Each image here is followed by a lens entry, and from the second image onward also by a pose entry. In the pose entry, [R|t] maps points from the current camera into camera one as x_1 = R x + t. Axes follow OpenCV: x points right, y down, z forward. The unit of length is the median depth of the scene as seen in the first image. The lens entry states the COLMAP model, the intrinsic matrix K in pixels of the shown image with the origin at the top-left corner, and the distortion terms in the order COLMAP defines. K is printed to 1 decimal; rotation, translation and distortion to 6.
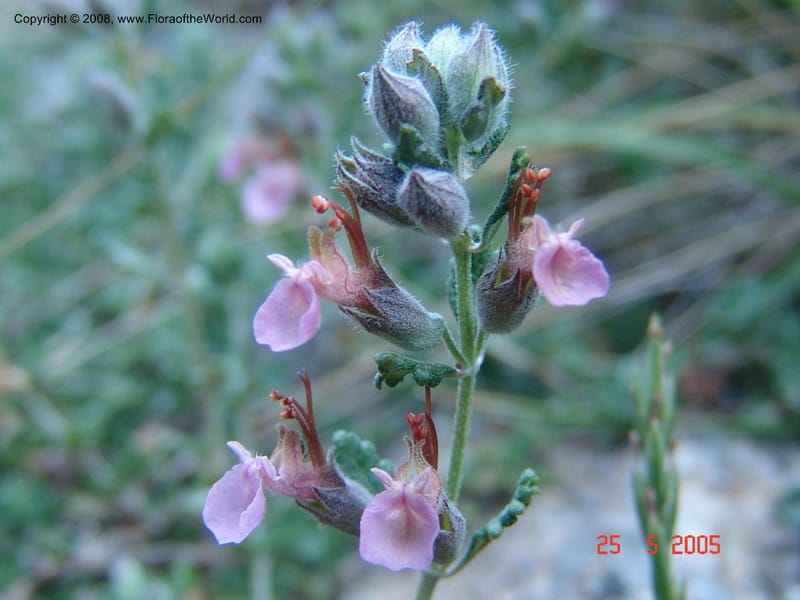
lens RADIAL K [[1300.3, 0, 436.9], [0, 1300.3, 300.8], [0, 0, 1]] dist [-0.070140, -0.065157]
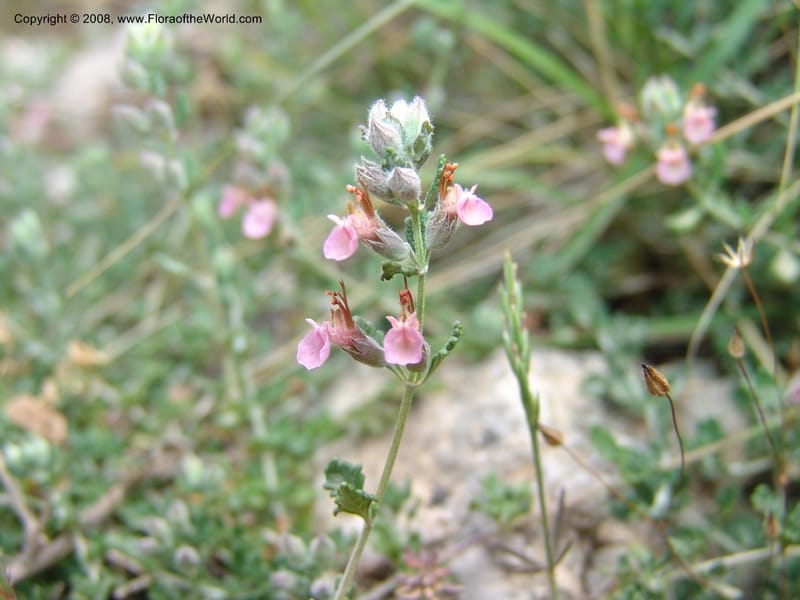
lens RADIAL K [[1038.3, 0, 400.0], [0, 1038.3, 300.0], [0, 0, 1]] dist [-0.188601, -0.025386]
pose [[0.989799, -0.098231, 0.103191, -0.184156], [0.102004, 0.994271, -0.031931, 0.148928], [-0.099463, 0.042131, 0.994149, -0.584287]]
